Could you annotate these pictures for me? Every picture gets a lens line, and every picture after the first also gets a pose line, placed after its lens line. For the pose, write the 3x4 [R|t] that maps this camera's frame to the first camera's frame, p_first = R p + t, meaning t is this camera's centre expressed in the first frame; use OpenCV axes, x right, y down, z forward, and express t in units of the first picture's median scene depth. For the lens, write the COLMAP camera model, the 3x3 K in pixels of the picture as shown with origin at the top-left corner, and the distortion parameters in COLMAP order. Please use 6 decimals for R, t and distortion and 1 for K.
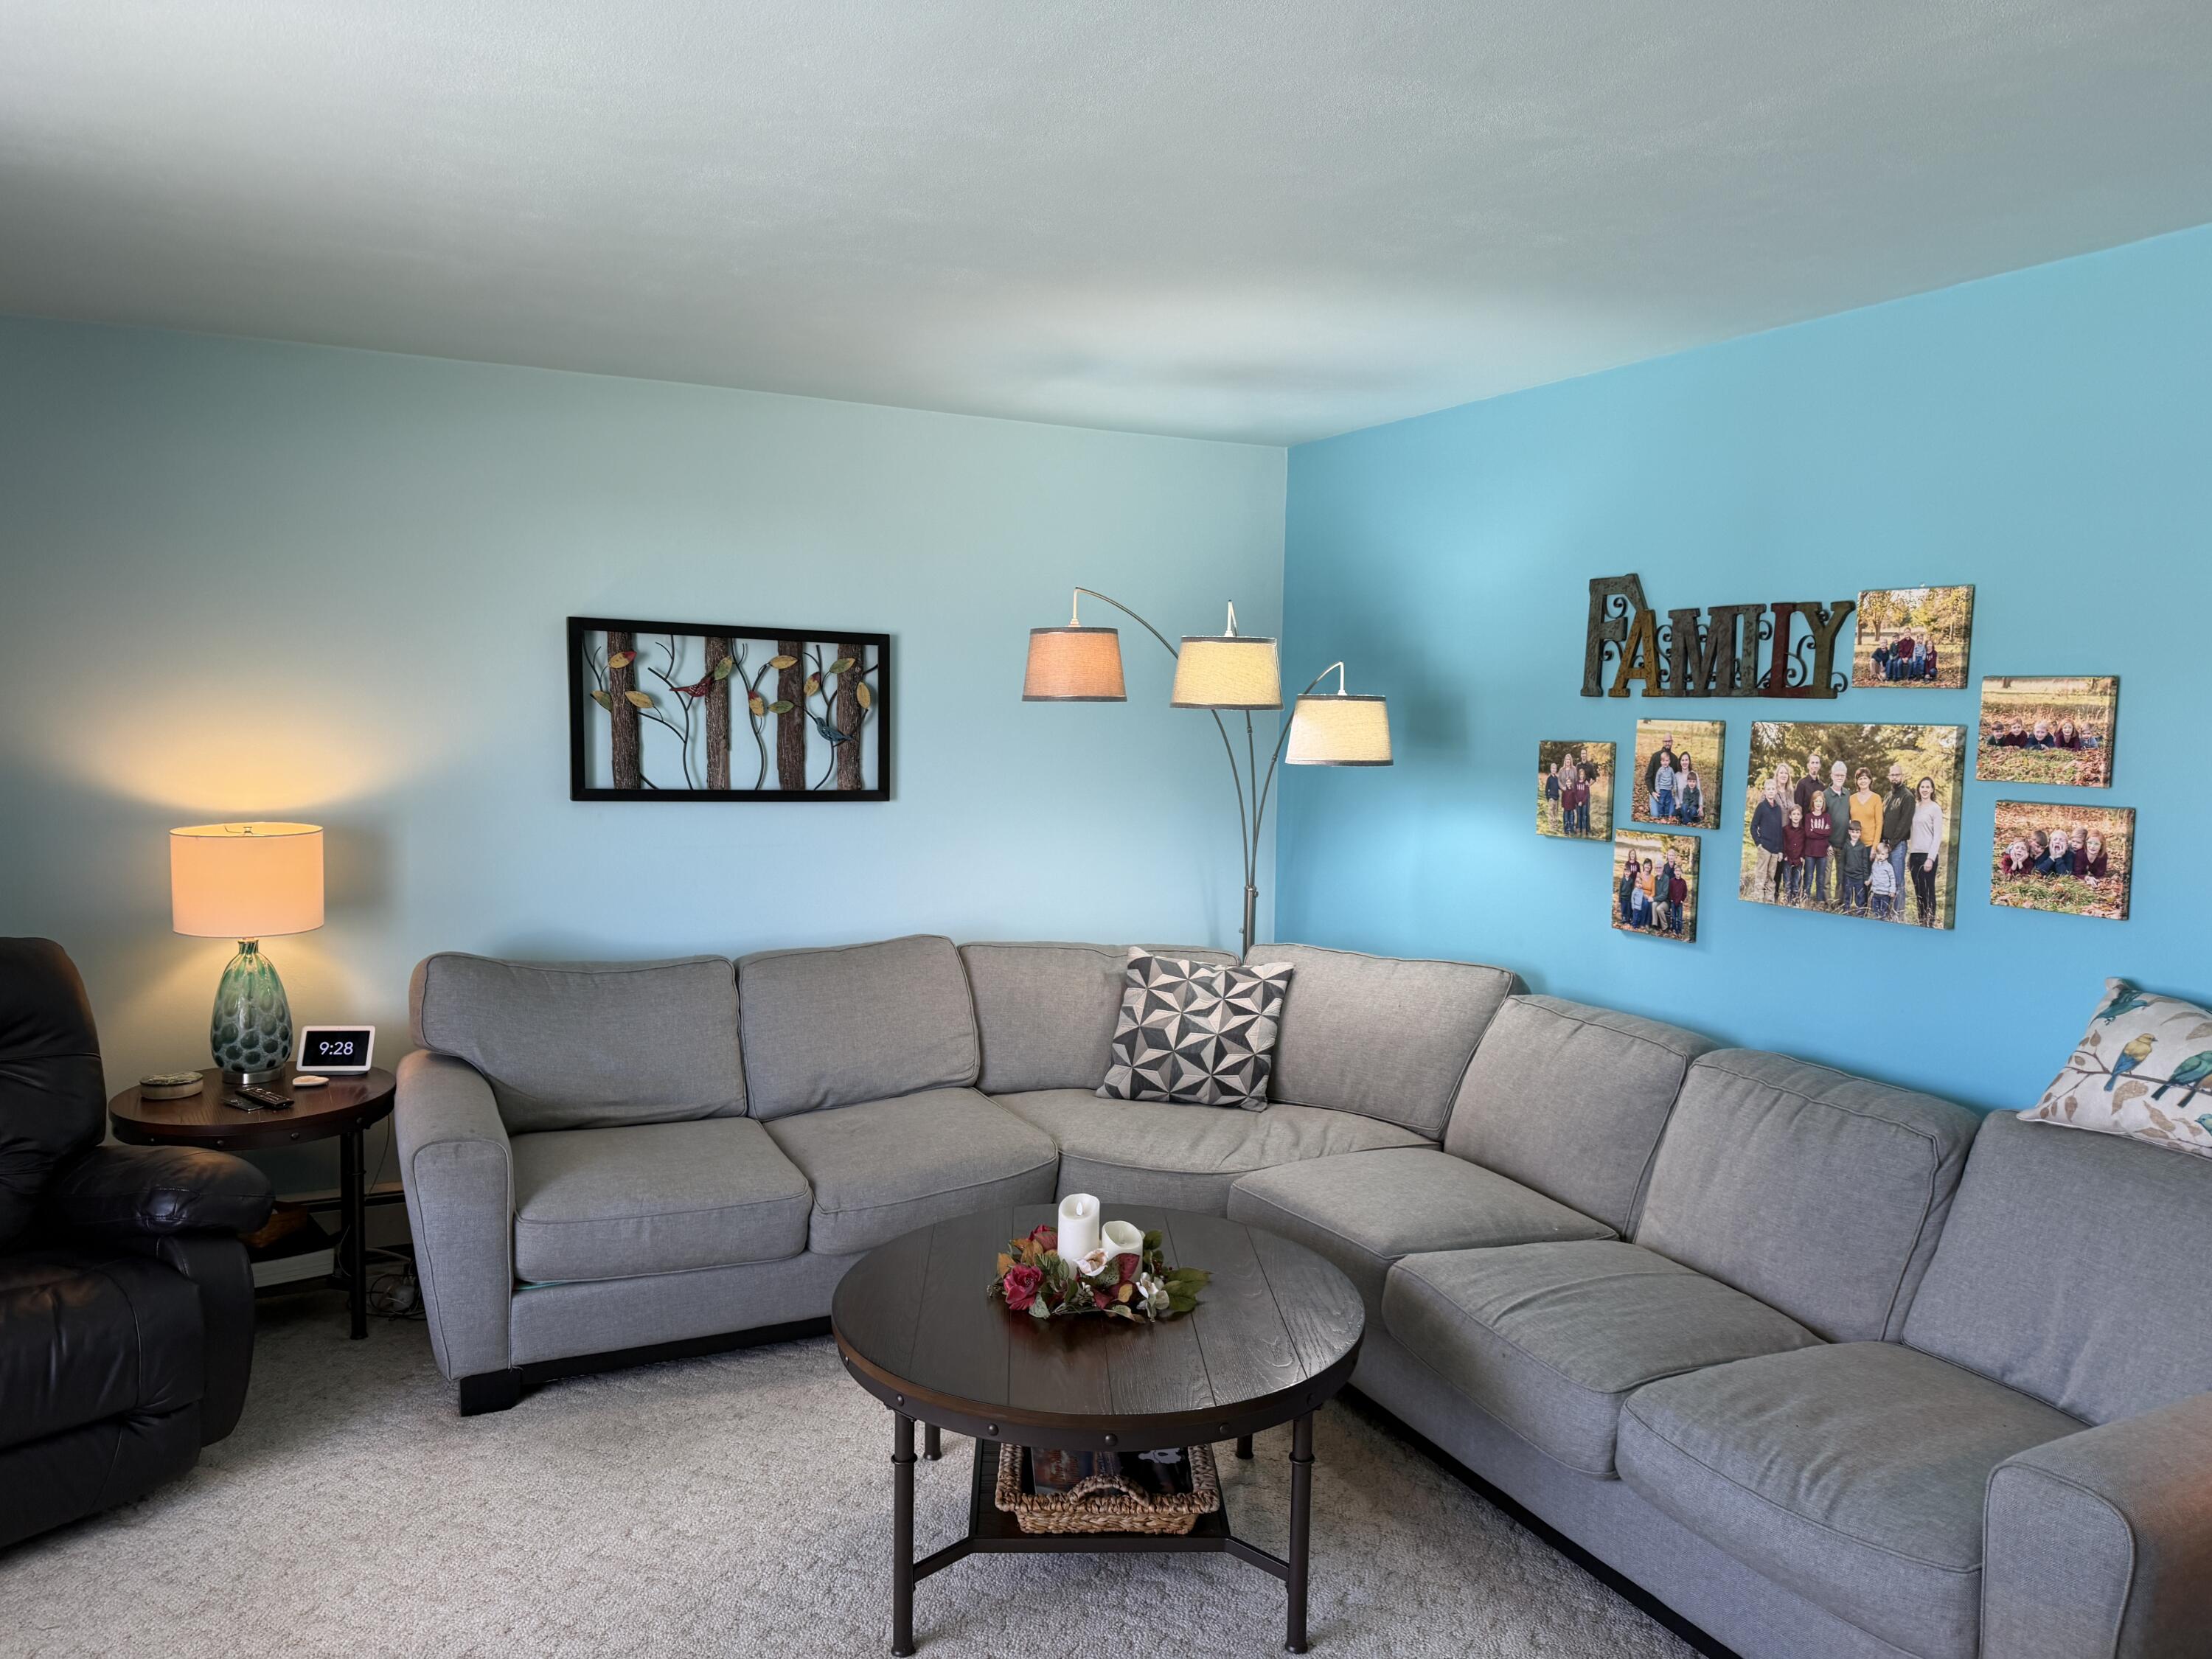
lens RADIAL K [[1549.3, 0, 1094.5], [0, 1549.3, 834.6], [0, 0, 1]] dist [0.060926, -0.075408]
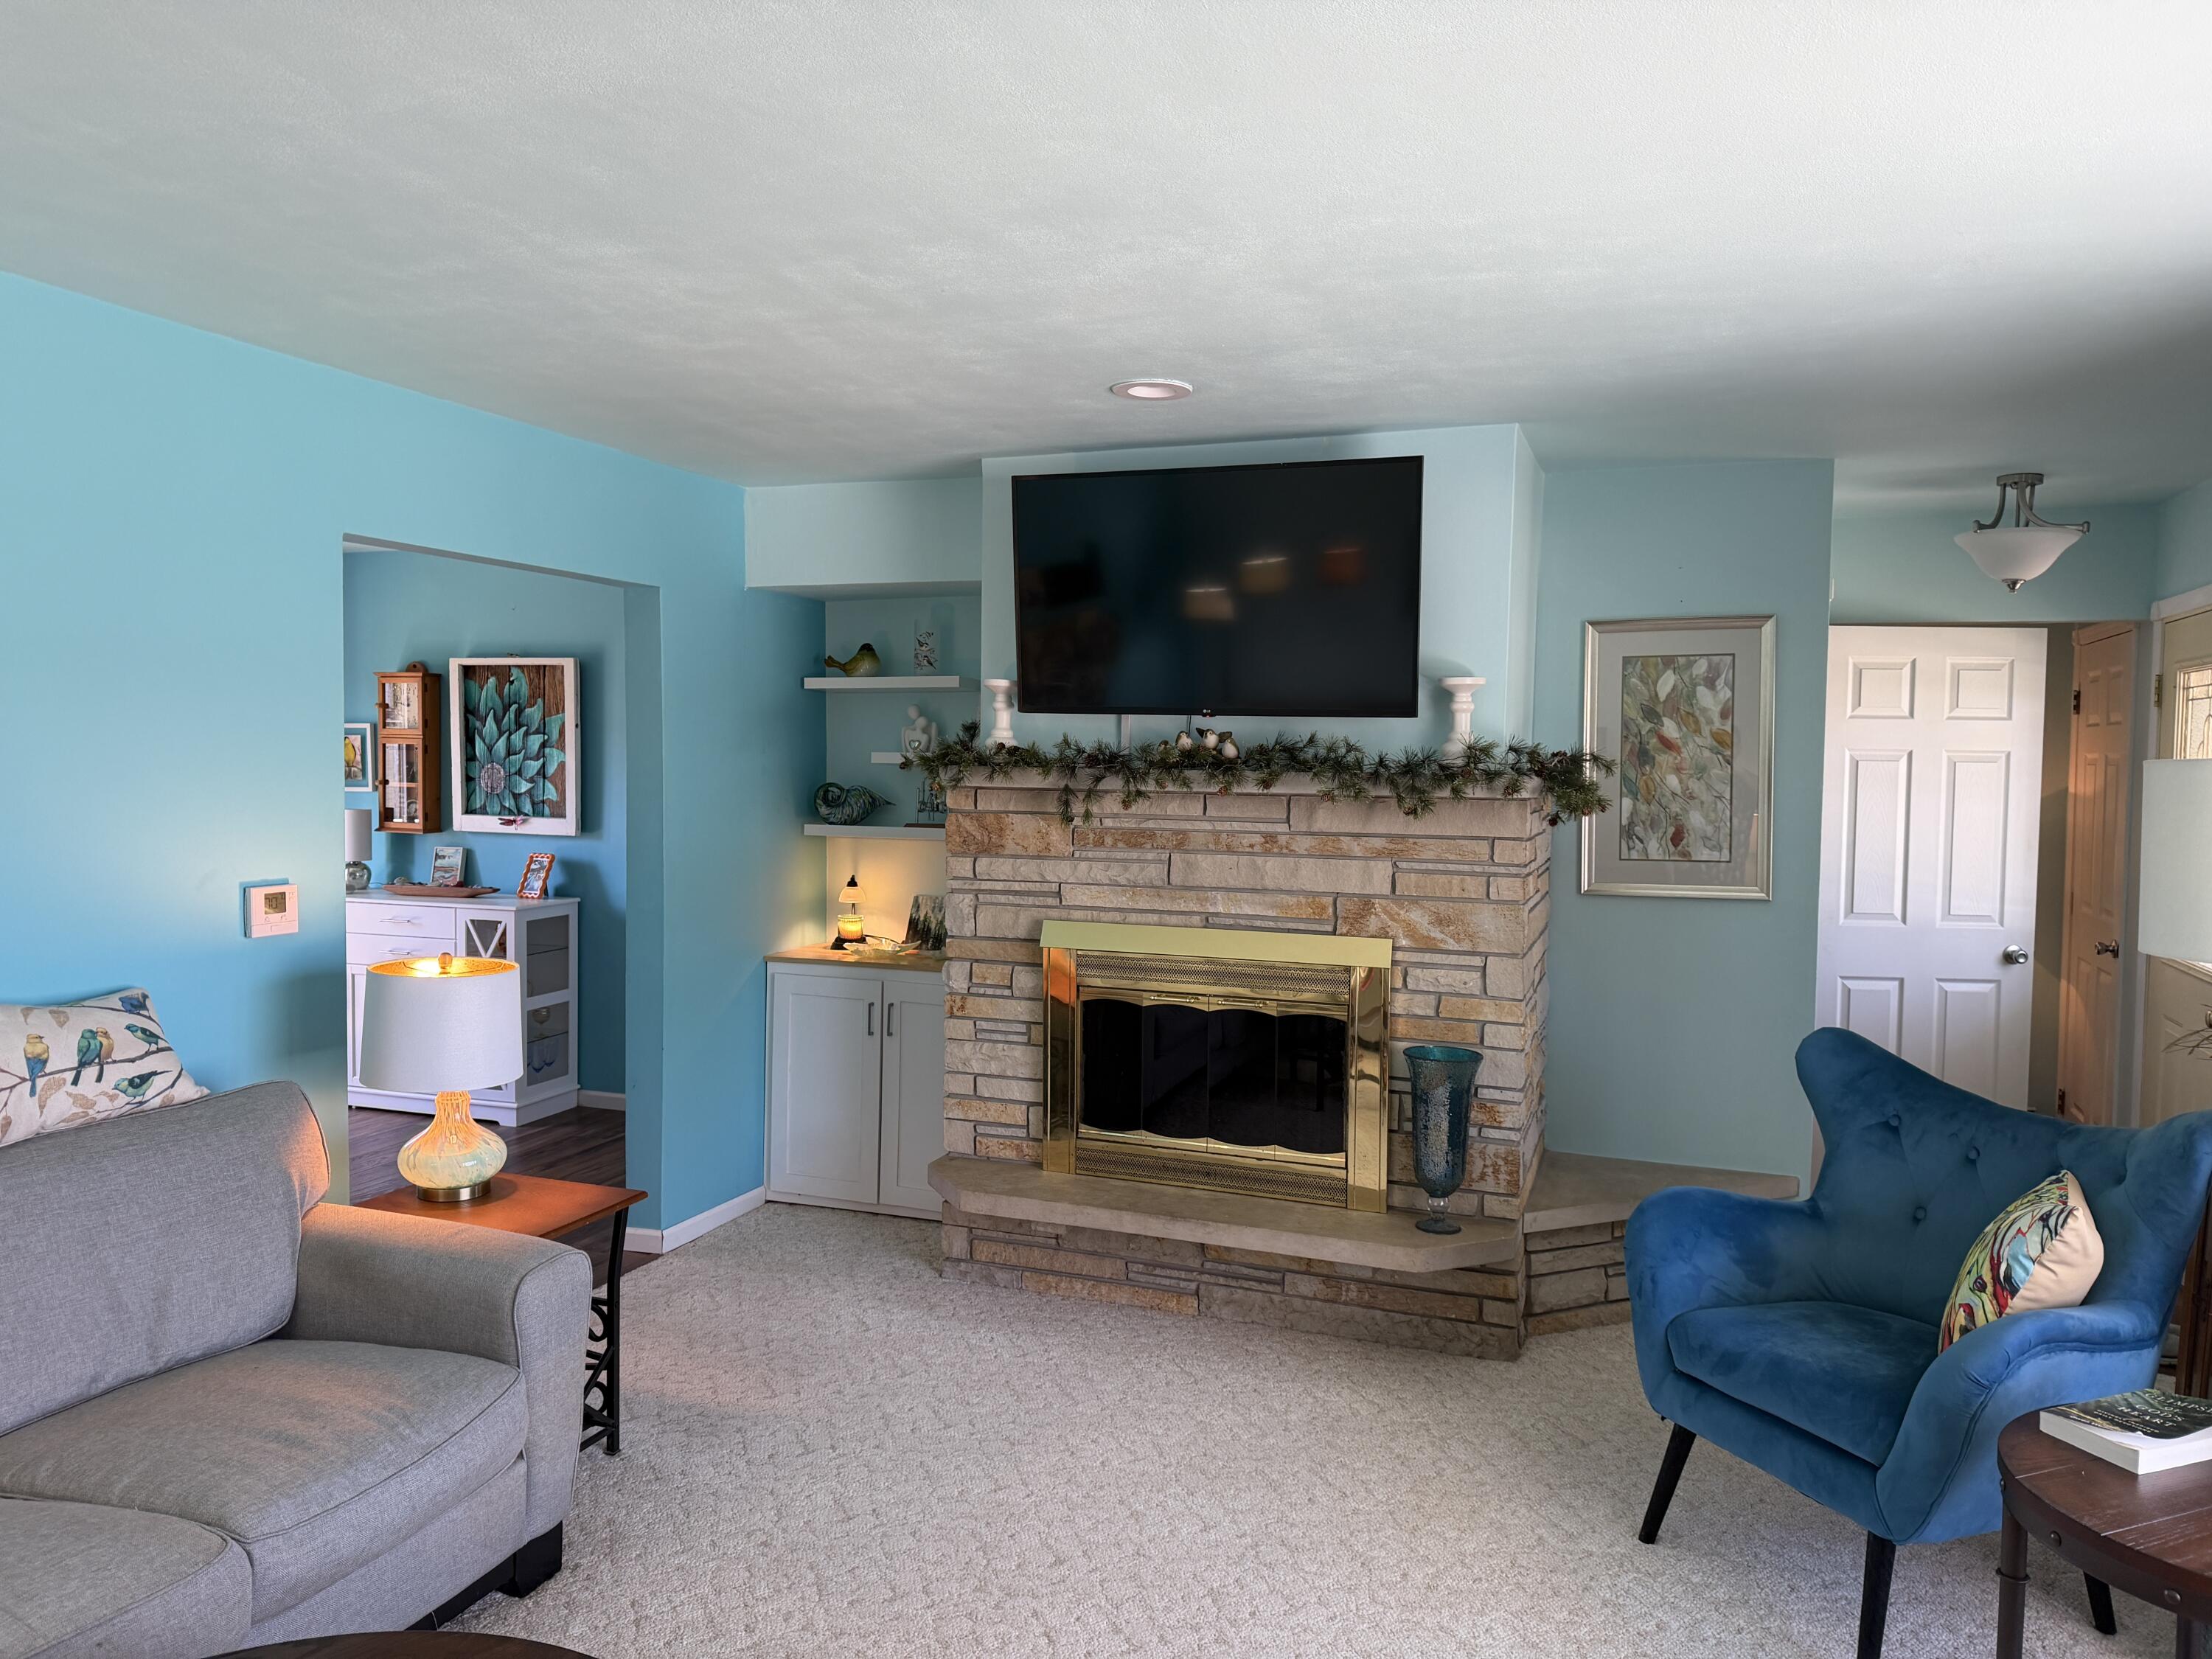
lens RADIAL K [[1549.3, 0, 1085.7], [0, 1549.3, 830.9], [0, 0, 1]] dist [0.060926, -0.075408]
pose [[-0.692086, -0.053760, 0.719810, -0.444203], [0.041143, 0.992663, 0.113697, -0.077429], [-0.720641, 0.108303, -0.684797, 0.933031]]
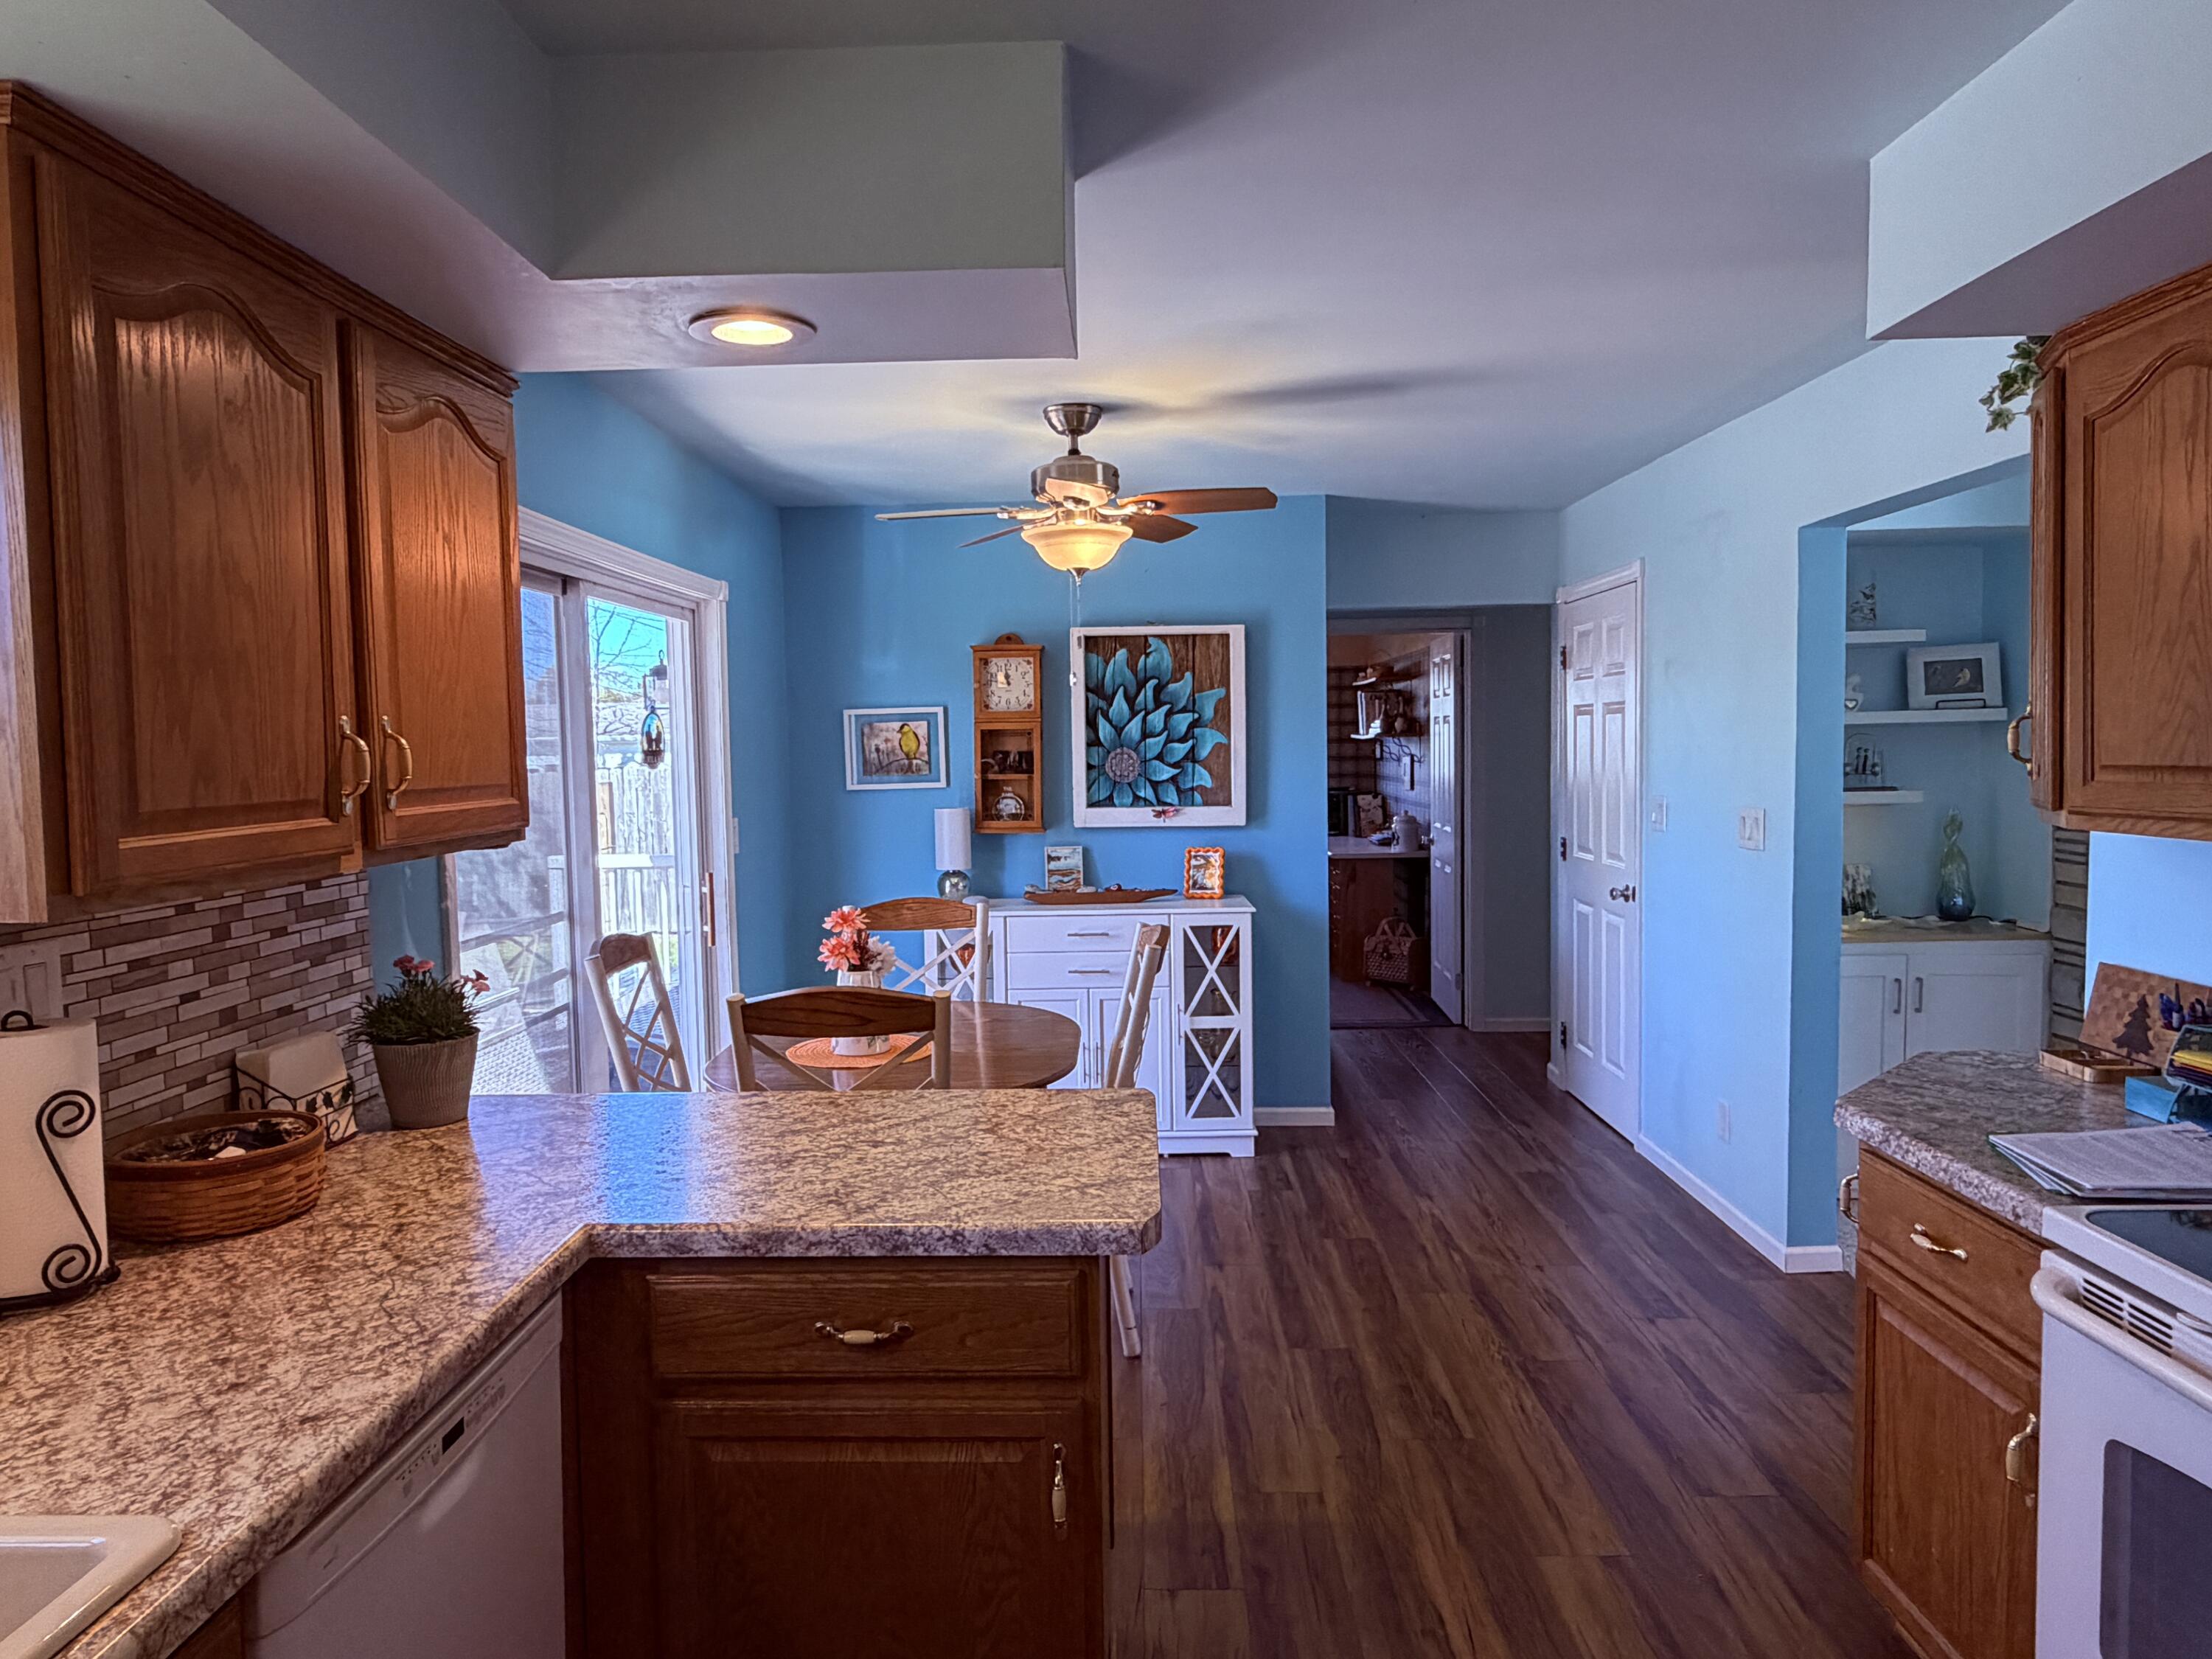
lens RADIAL K [[1395.3, 0, 1096.9], [0, 1395.3, 823.3], [0, 0, 1]] dist [0.000569, 0.001080]
pose [[-0.890710, -0.027024, 0.453768, 0.334232], [0.049161, 0.986650, 0.155258, -0.108182], [-0.451905, 0.160597, -0.877491, 1.276615]]
